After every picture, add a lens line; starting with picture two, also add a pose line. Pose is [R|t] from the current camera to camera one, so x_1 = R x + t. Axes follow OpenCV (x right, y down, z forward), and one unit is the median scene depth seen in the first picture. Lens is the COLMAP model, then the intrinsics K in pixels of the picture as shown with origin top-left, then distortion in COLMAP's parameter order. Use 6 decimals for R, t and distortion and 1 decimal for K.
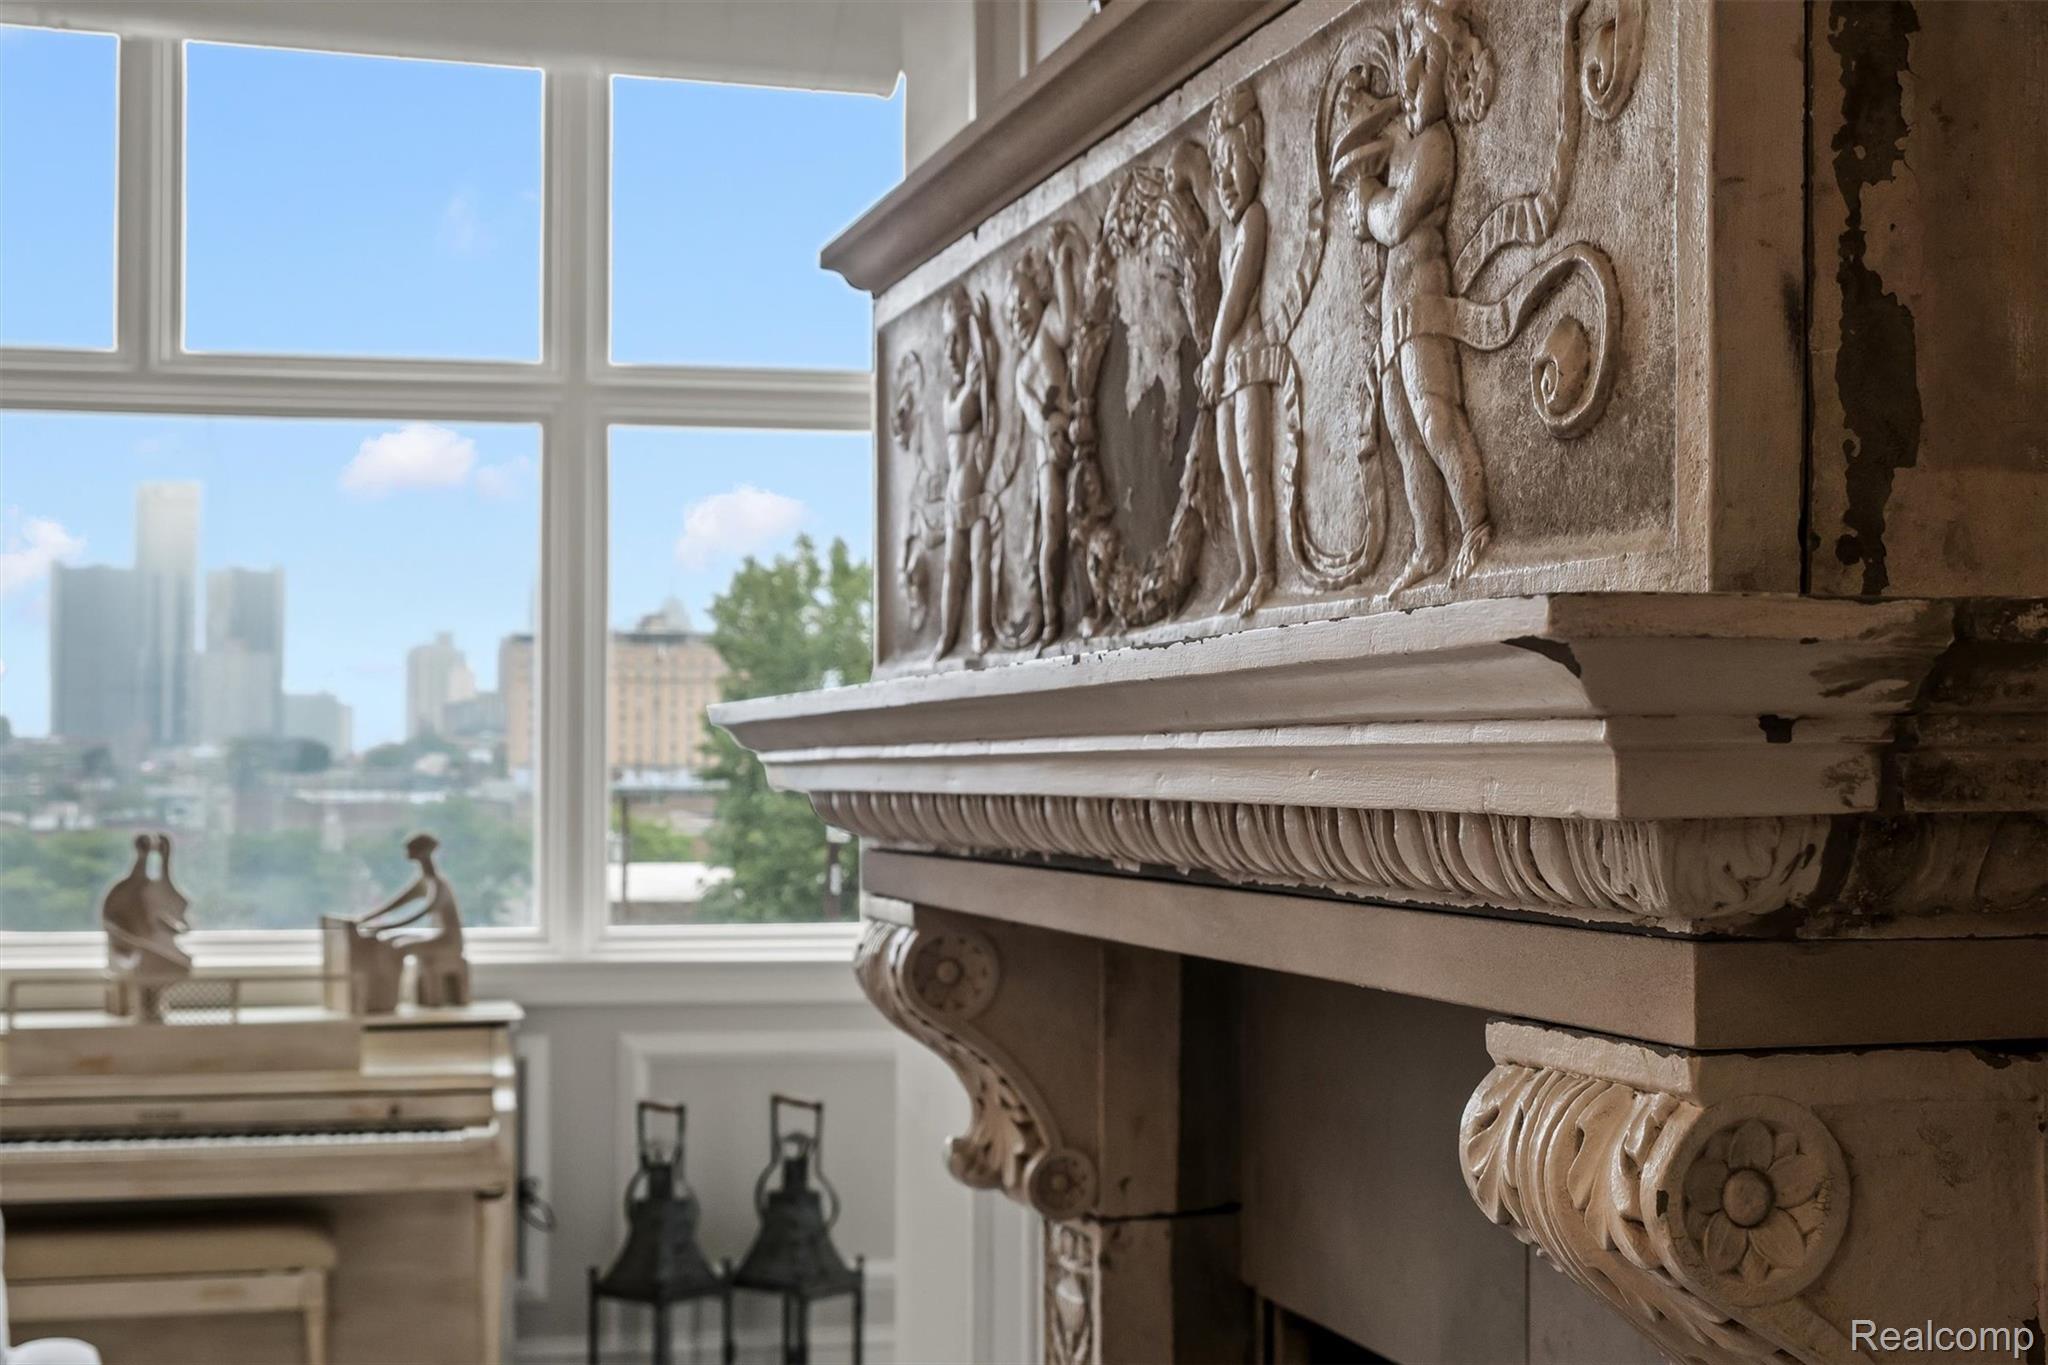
lens RADIAL K [[2765.2, 0, 1026.3], [0, 2765.2, 700.0], [0, 0, 1]] dist [-0.034509, 0.000000]
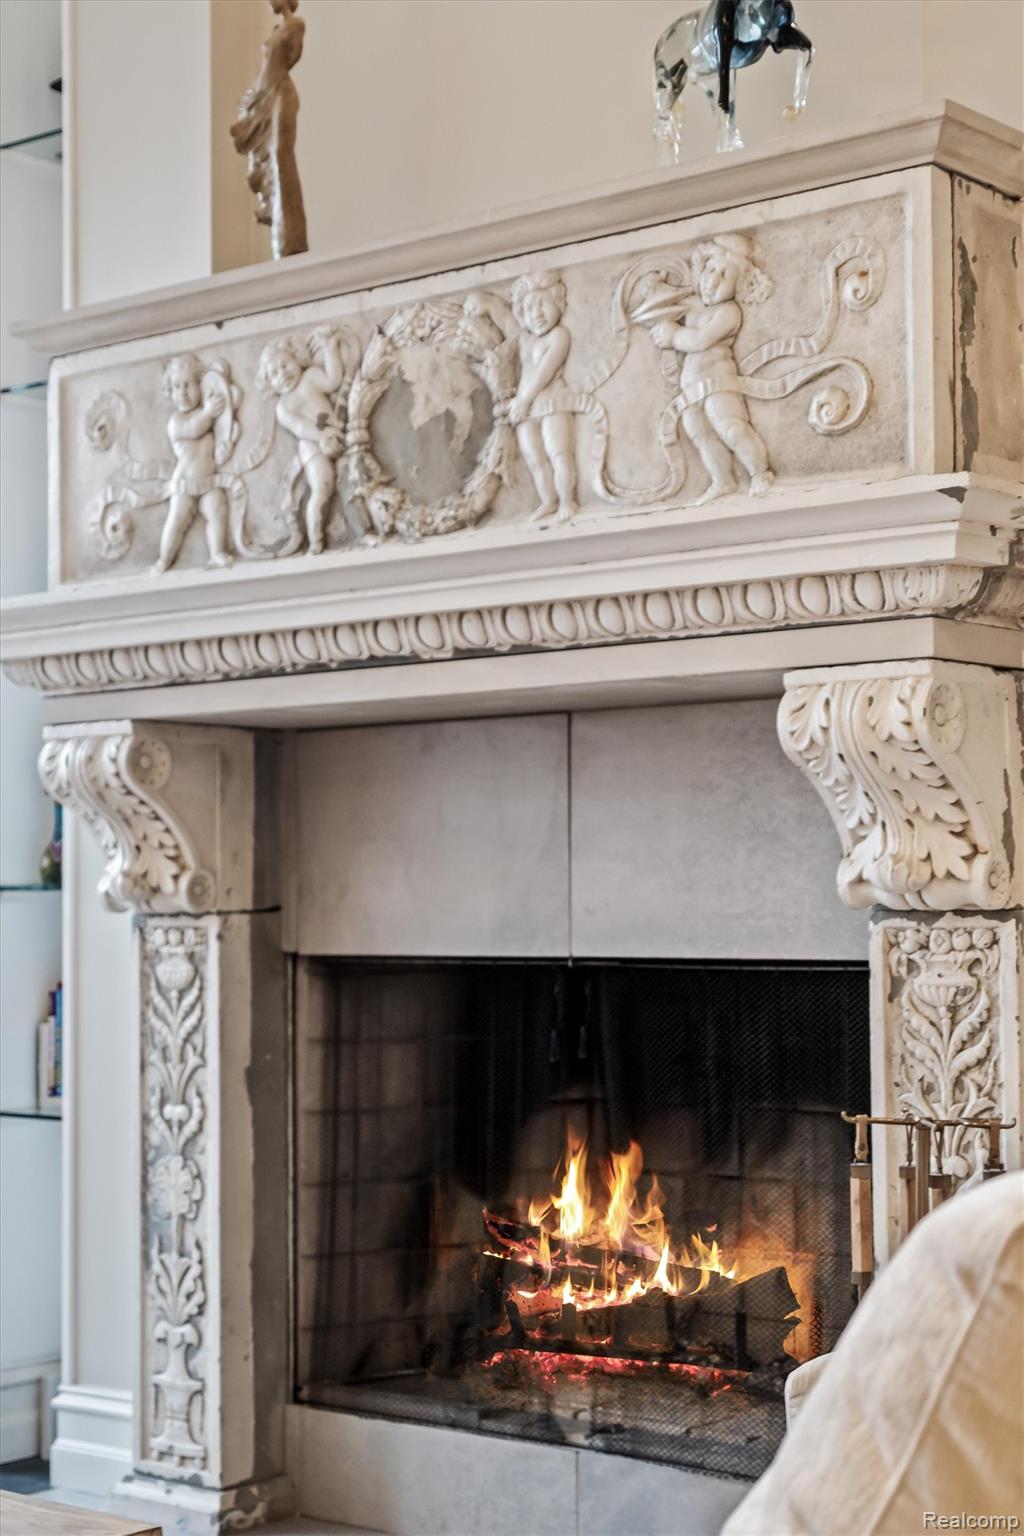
lens RADIAL K [[2492.9, 0, 512.6], [0, 2492.9, 759.8], [0, 0, 1]] dist [0.047228, 0.000000]
pose [[0.827863, 0.022056, 0.560497, -1.108698], [-0.004239, 0.999444, -0.033068, 0.234295], [-0.560915, 0.025000, 0.827496, -0.599557]]
